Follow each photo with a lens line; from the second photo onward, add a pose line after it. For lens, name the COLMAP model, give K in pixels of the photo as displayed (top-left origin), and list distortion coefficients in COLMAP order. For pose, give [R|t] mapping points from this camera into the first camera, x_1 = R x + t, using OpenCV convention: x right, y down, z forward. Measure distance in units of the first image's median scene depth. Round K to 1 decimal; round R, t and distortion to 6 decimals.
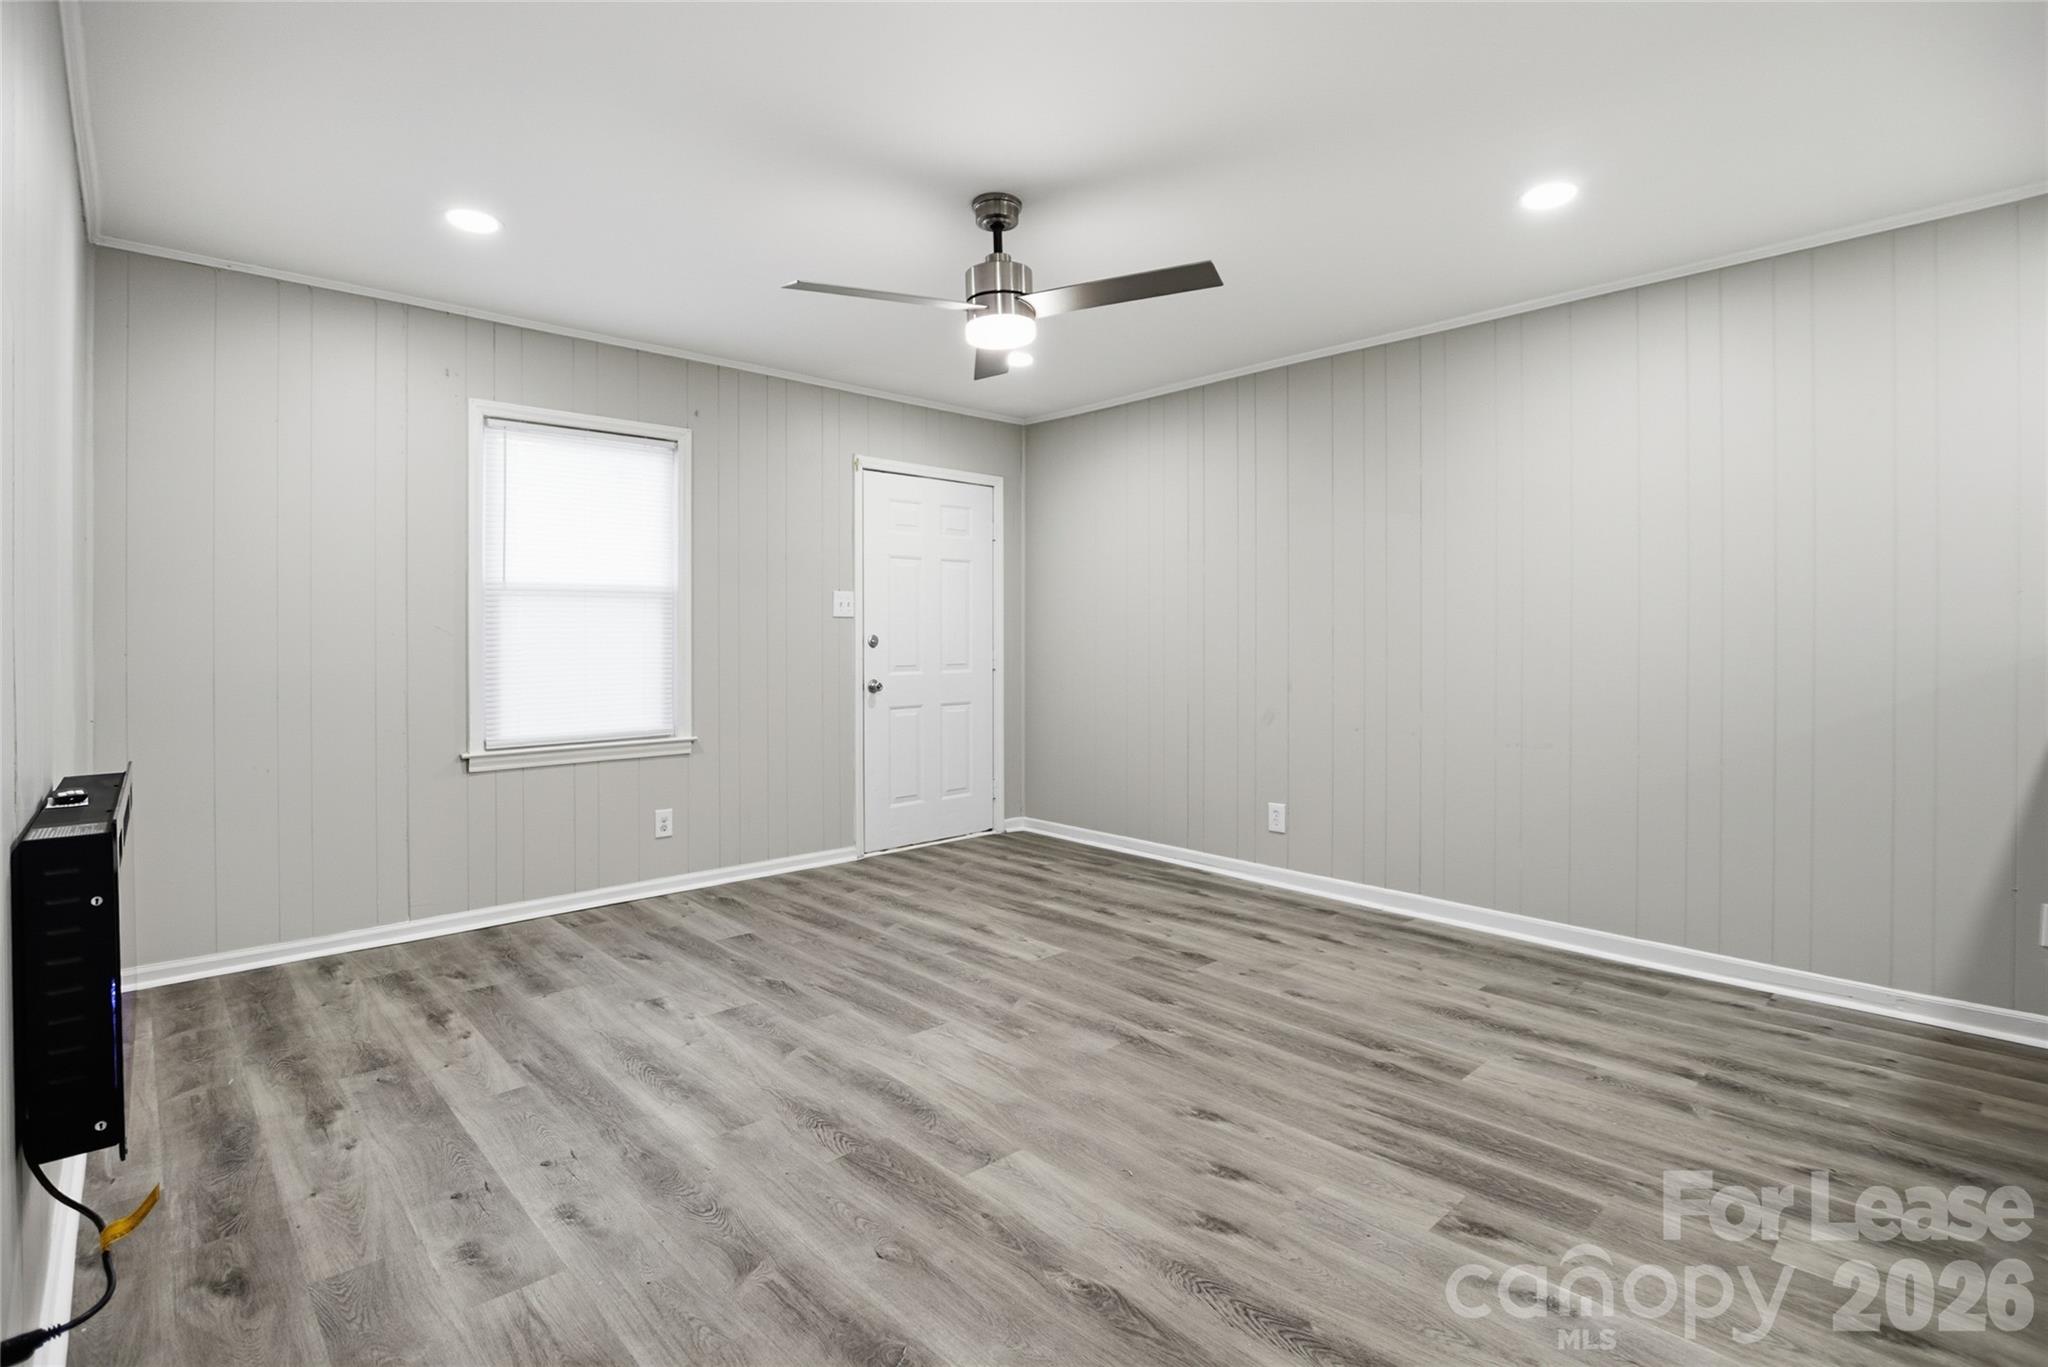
lens RADIAL K [[975.5, 0, 1020.2], [0, 975.5, 636.7], [0, 0, 1]] dist [-0.027963, 0.001337]
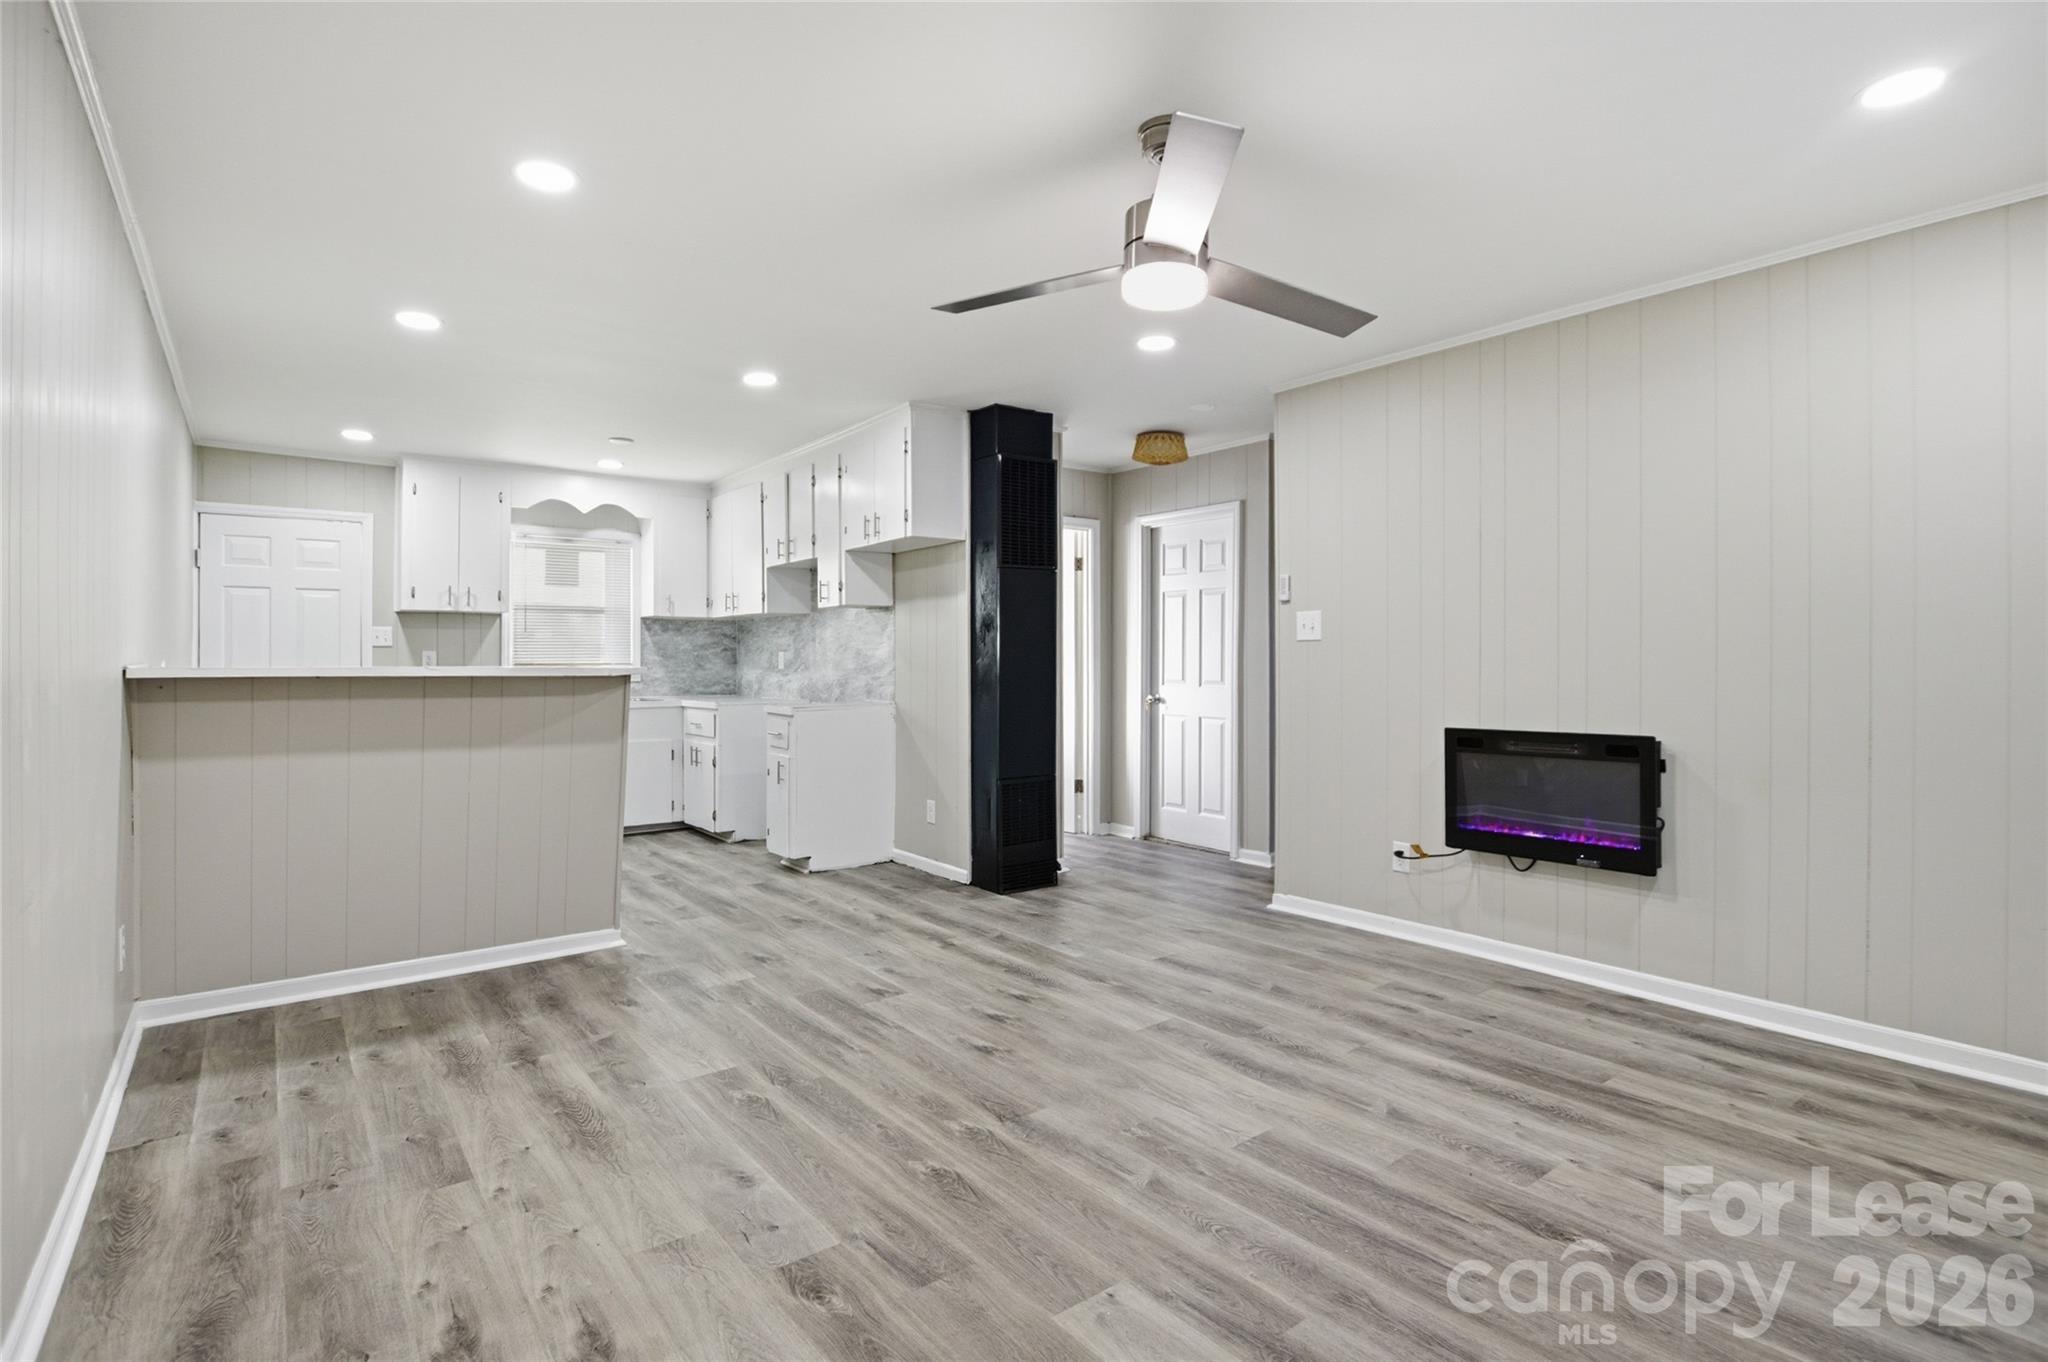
lens RADIAL K [[998.7, 0, 1022.6], [0, 998.7, 663.2], [0, 0, 1]] dist [-0.029715, 0.001012]
pose [[-0.995310, 0.002151, 0.096716, 0.017311], [0.002017, 0.999997, -0.001479, -0.000004], [-0.096719, -0.001277, -0.995311, 1.762364]]
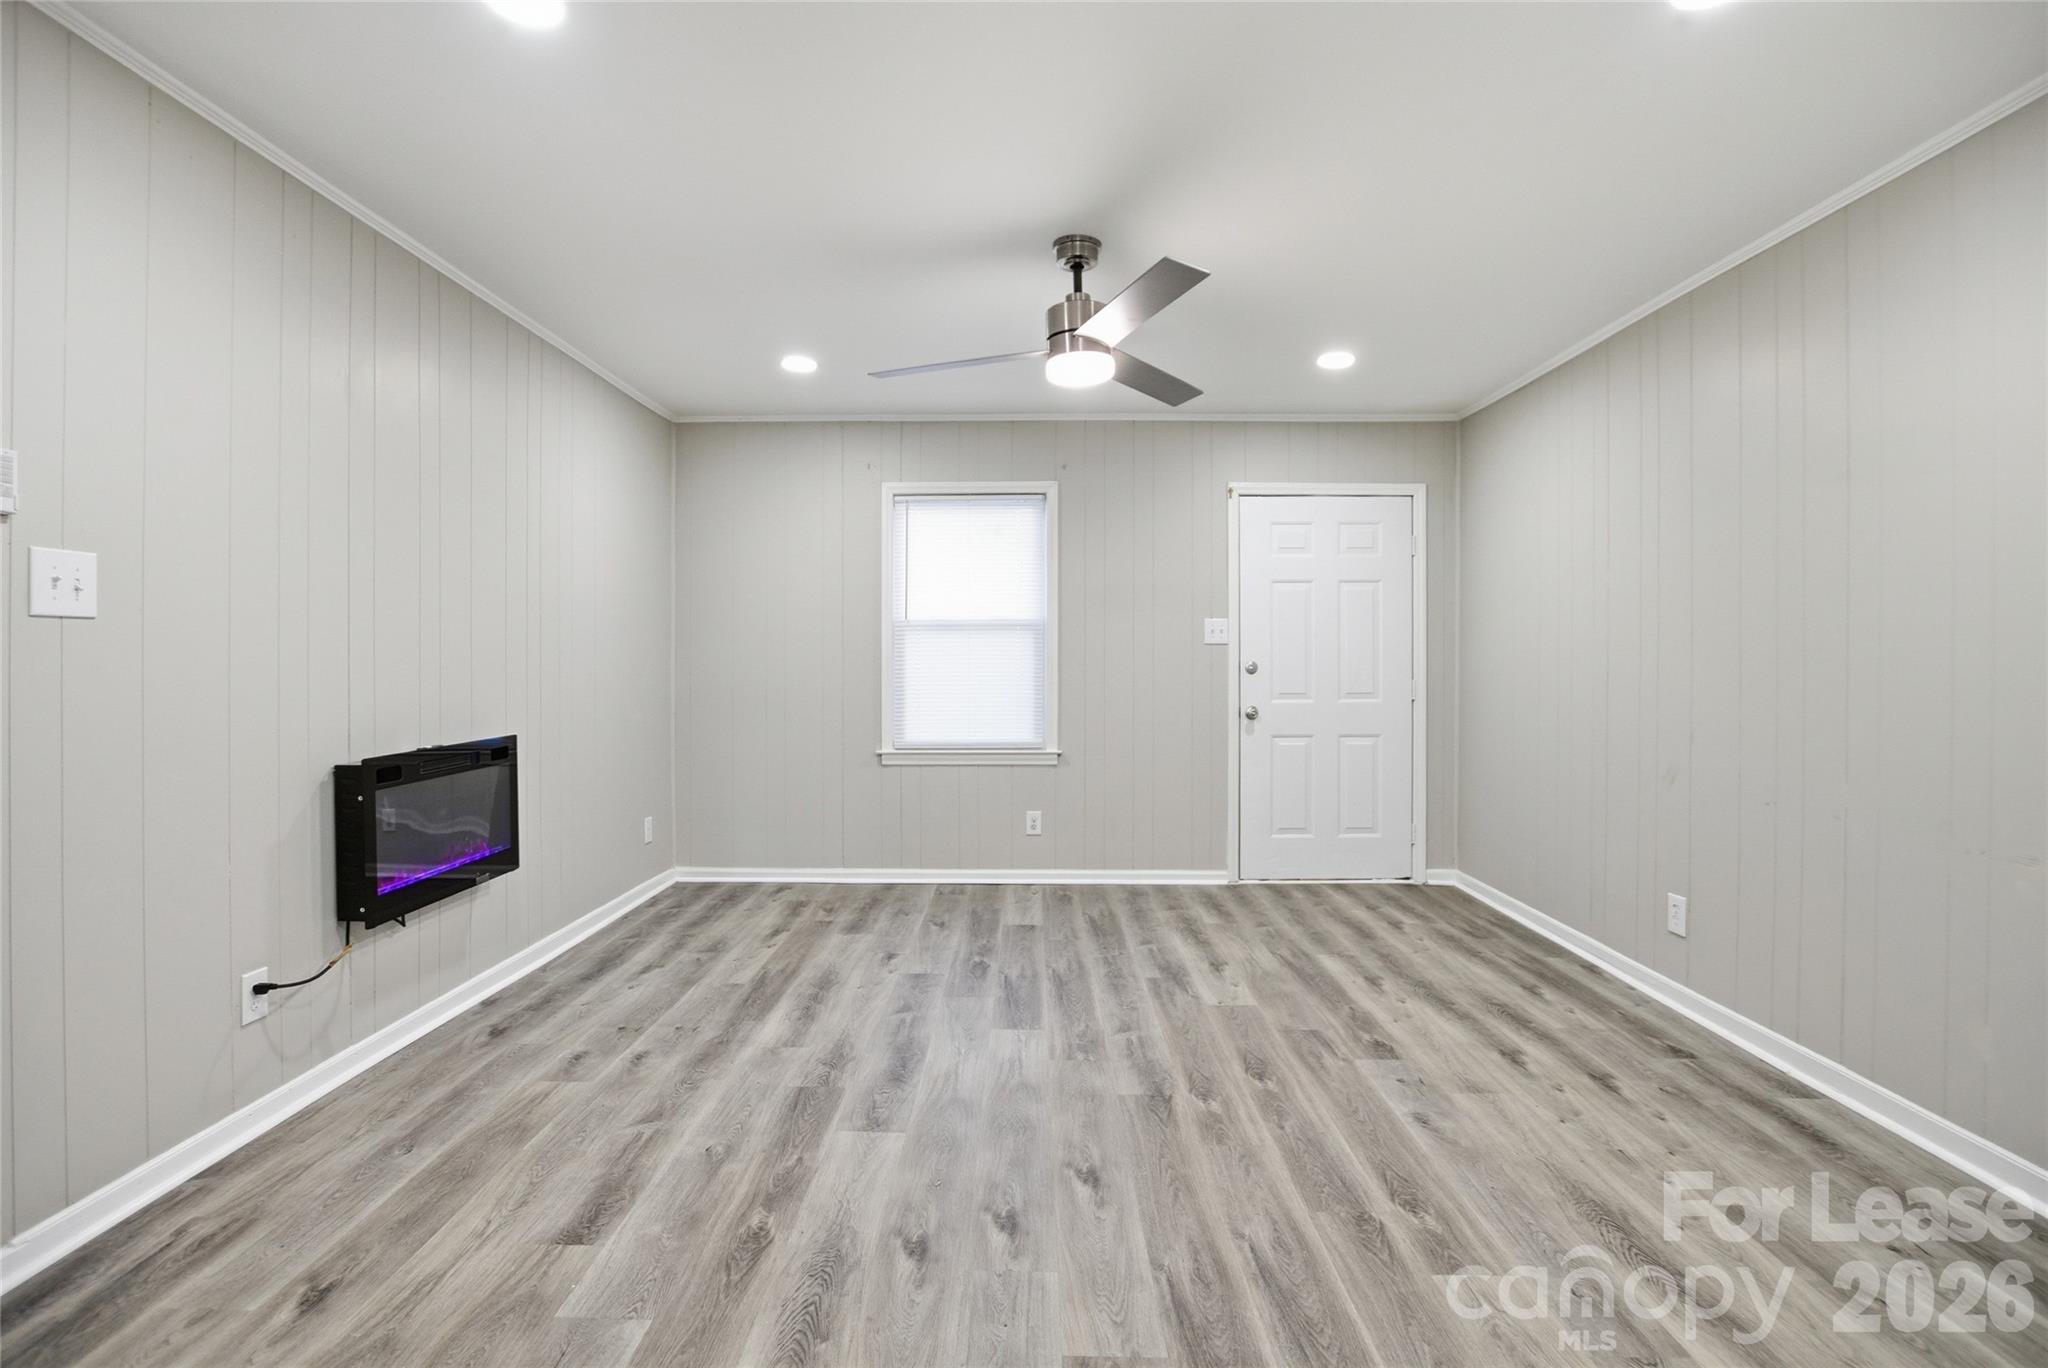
lens RADIAL K [[965.9, 0, 1016.4], [0, 965.9, 663.6], [0, 0, 1]] dist [-0.027552, 0.001016]
pose [[0.718767, 0.004841, -0.695234, 0.613568], [-0.001015, 0.999982, 0.005913, -0.009009], [0.695250, -0.003545, 0.718759, 0.218479]]
